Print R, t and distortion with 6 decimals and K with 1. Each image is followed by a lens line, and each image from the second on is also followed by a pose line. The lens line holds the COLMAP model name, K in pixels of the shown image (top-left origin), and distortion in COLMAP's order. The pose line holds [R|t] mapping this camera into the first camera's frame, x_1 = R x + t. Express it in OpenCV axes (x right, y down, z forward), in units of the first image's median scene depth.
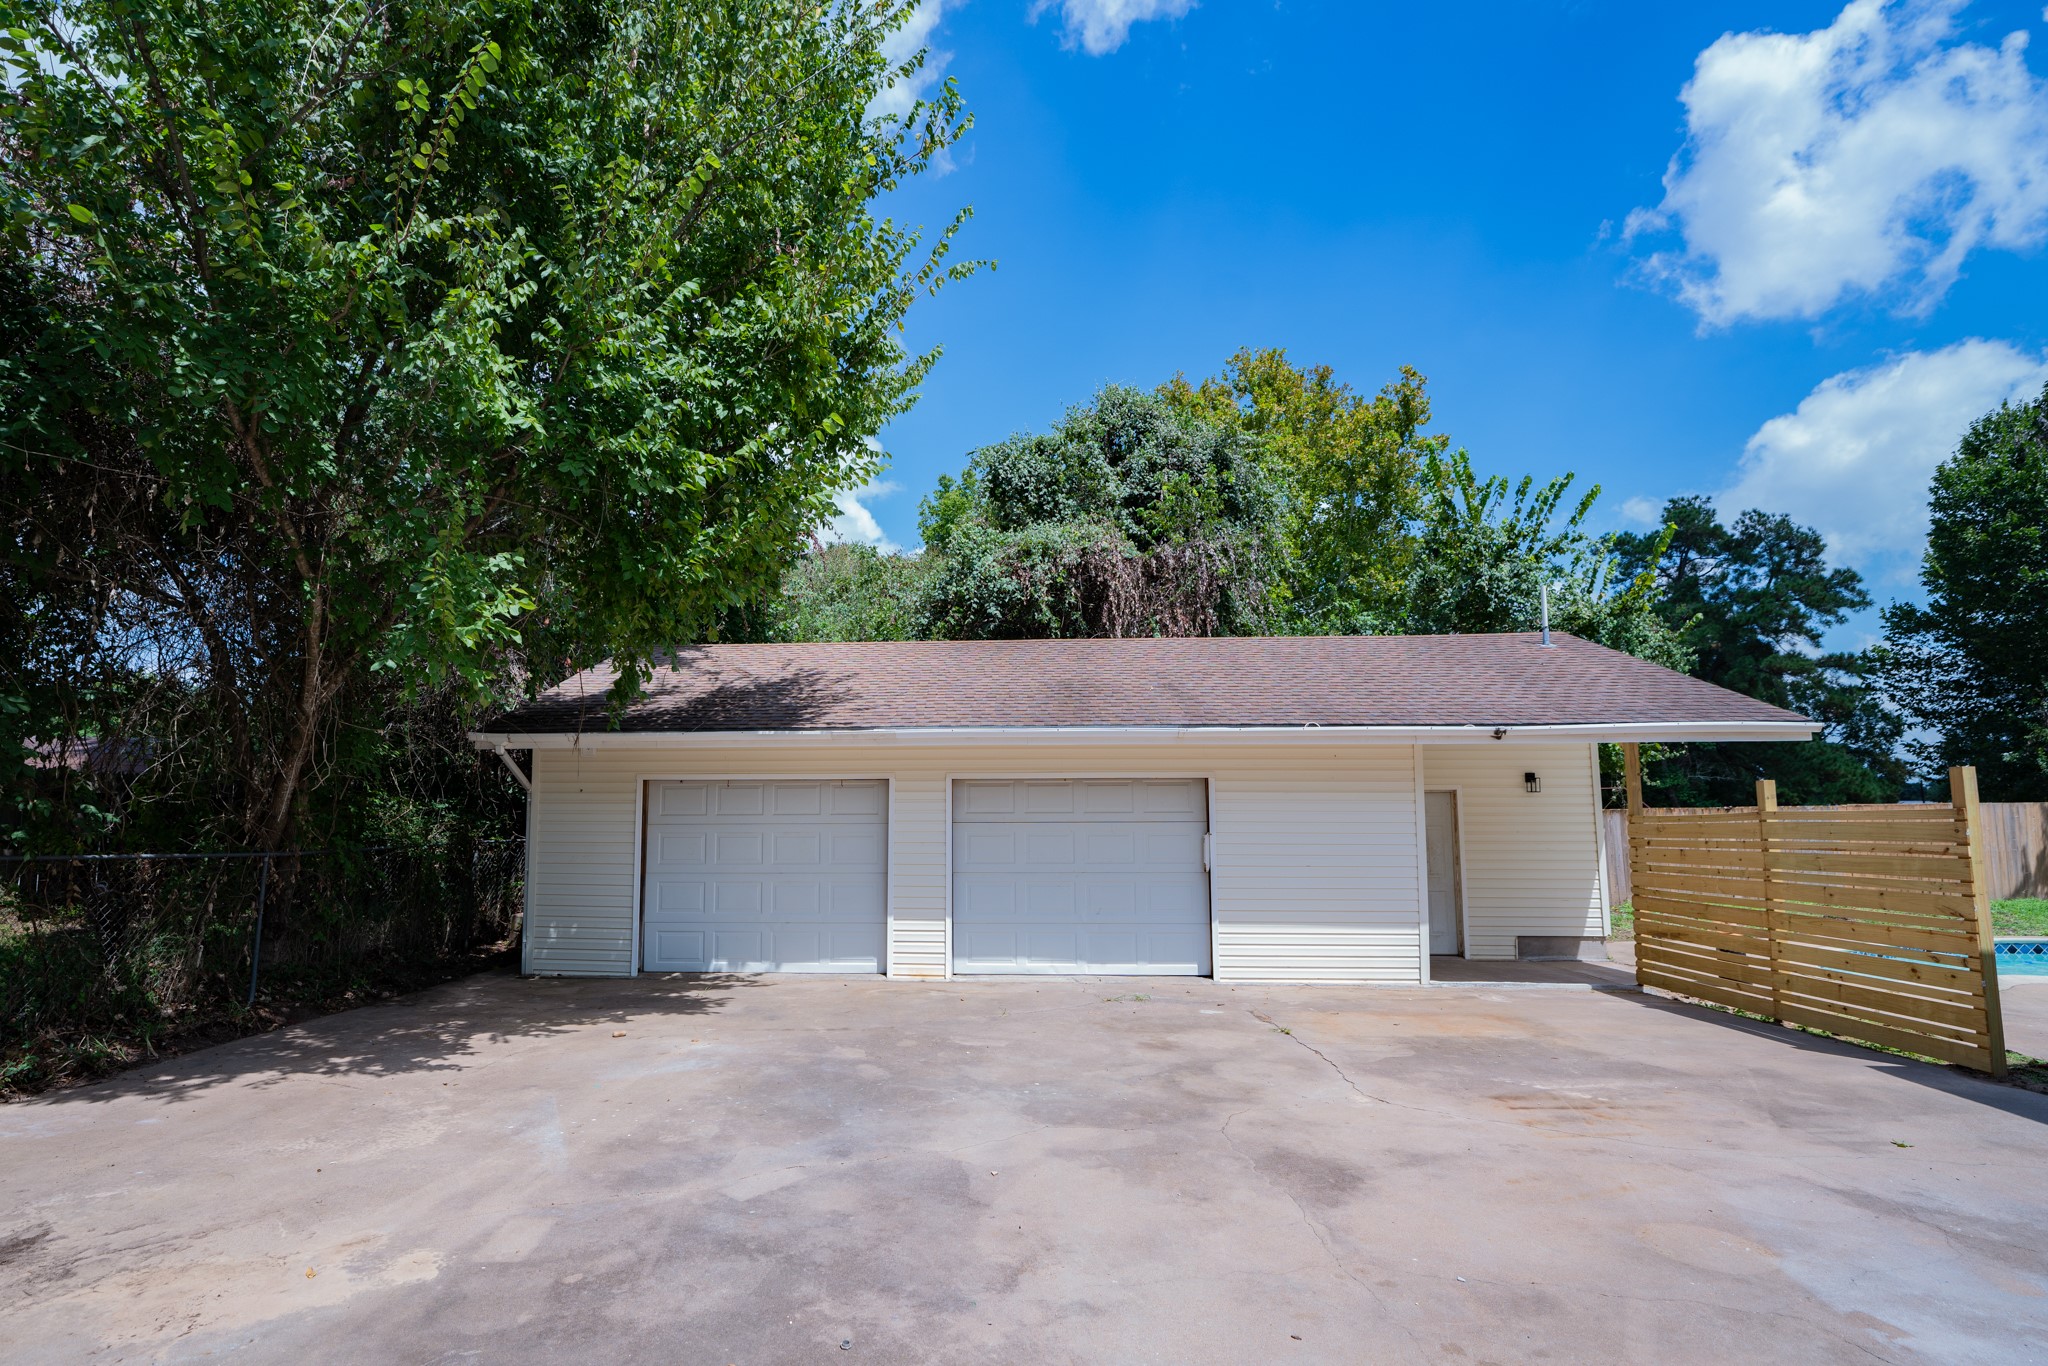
lens RADIAL K [[823.0, 0, 992.3], [0, 823.0, 754.2], [0, 0, 1]] dist [-0.027174, 0.002425]
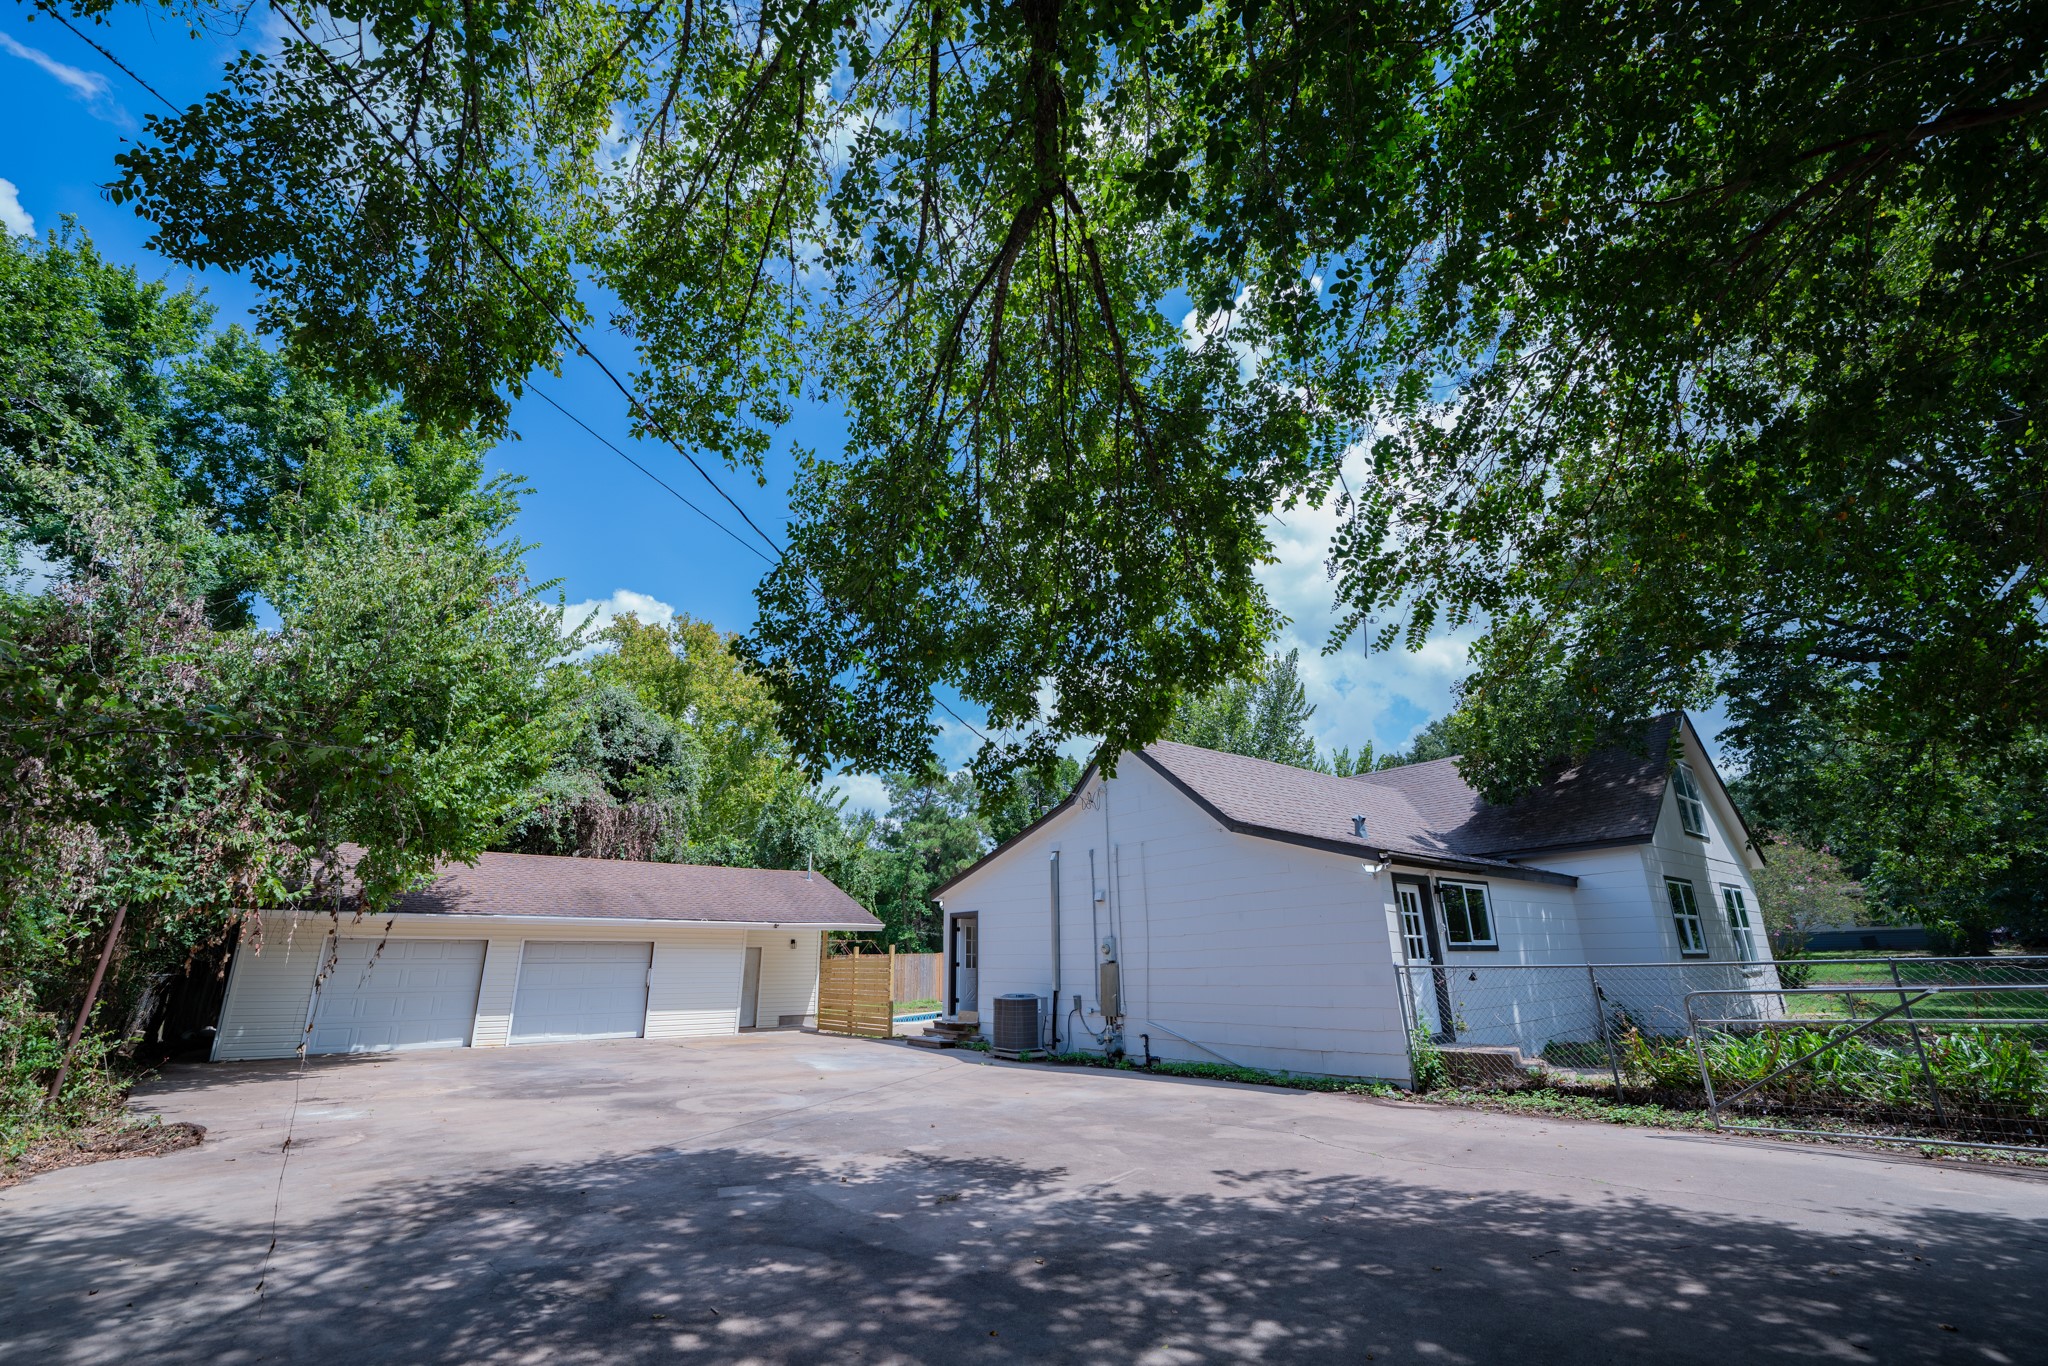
lens RADIAL K [[823.0, 0, 1018.5], [0, 823.0, 686.0], [0, 0, 1]] dist [-0.027174, 0.002425]
pose [[0.722968, 0.210909, 0.657902, -0.566292], [-0.043258, 0.964214, -0.261571, -0.093324], [-0.689526, 0.160648, 0.706220, -1.222287]]
